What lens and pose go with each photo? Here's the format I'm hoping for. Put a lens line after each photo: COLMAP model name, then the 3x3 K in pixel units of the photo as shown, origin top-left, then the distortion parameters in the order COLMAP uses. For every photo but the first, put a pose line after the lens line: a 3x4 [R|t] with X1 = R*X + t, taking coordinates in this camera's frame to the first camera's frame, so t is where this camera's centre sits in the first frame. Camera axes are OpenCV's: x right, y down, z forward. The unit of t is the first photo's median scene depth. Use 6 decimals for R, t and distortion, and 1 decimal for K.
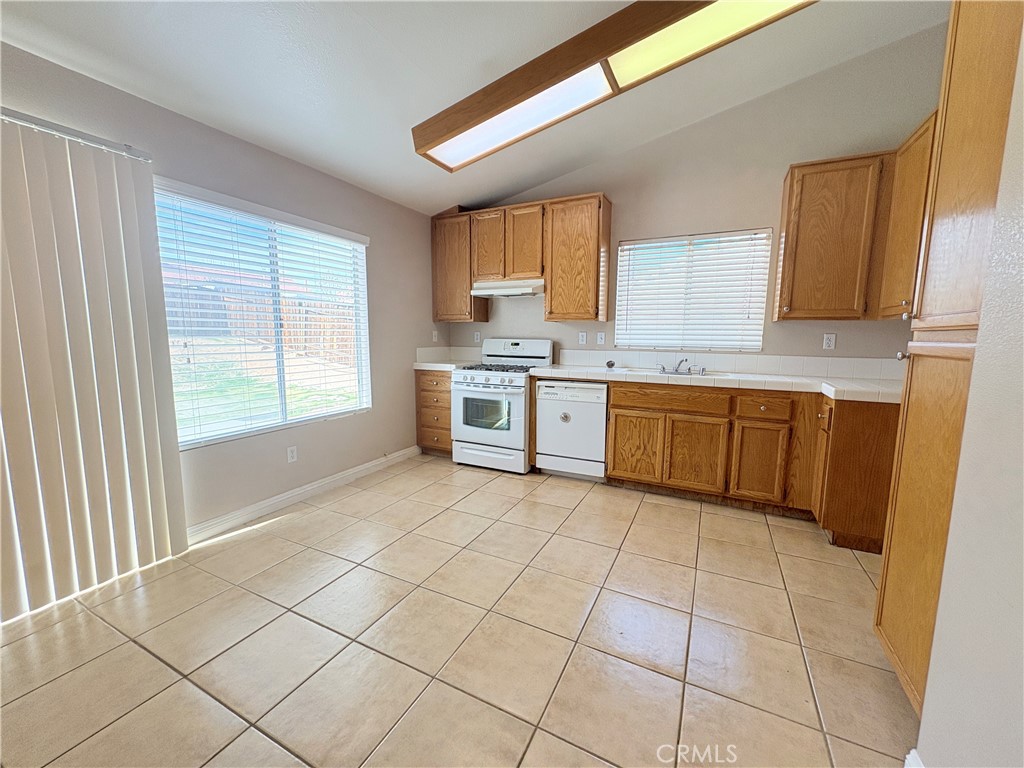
lens RADIAL K [[407.8, 0, 511.1], [0, 407.8, 381.8], [0, 0, 1]] dist [-0.005750, -0.000063]
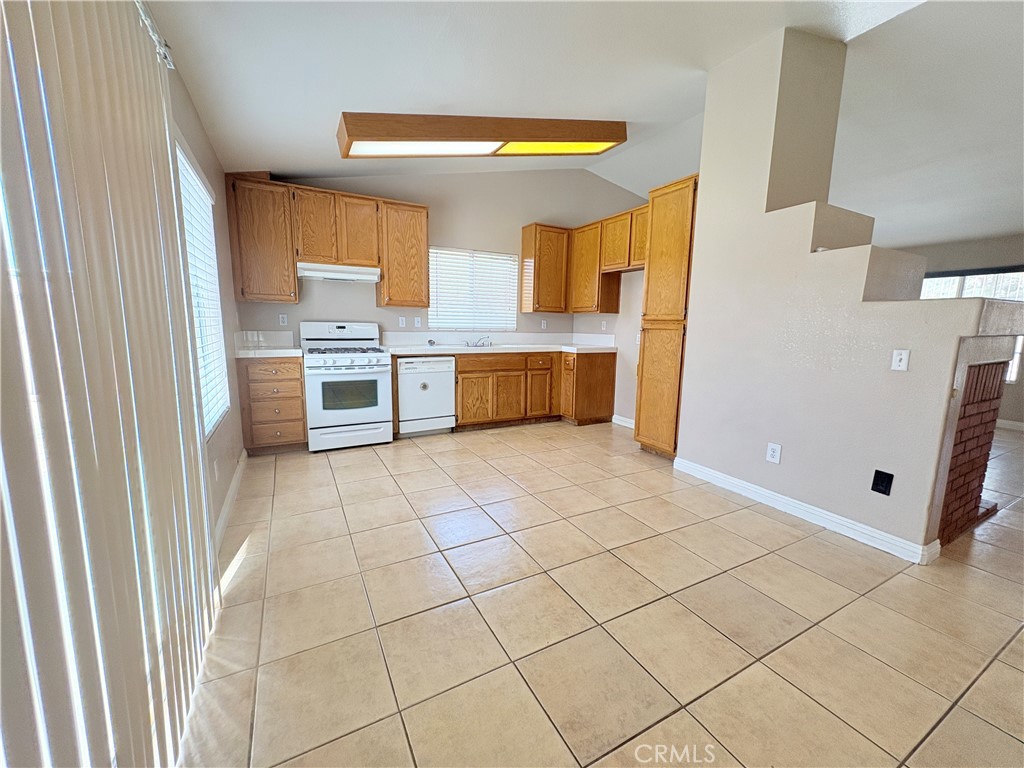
lens RADIAL K [[407.8, 0, 508.4], [0, 407.8, 384.4], [0, 0, 1]] dist [-0.005750, -0.000063]
pose [[0.575909, -0.119665, 0.808708, -0.703859], [0.081828, 0.992699, 0.088618, -0.006991], [-0.813409, 0.015139, 0.581496, 0.073641]]
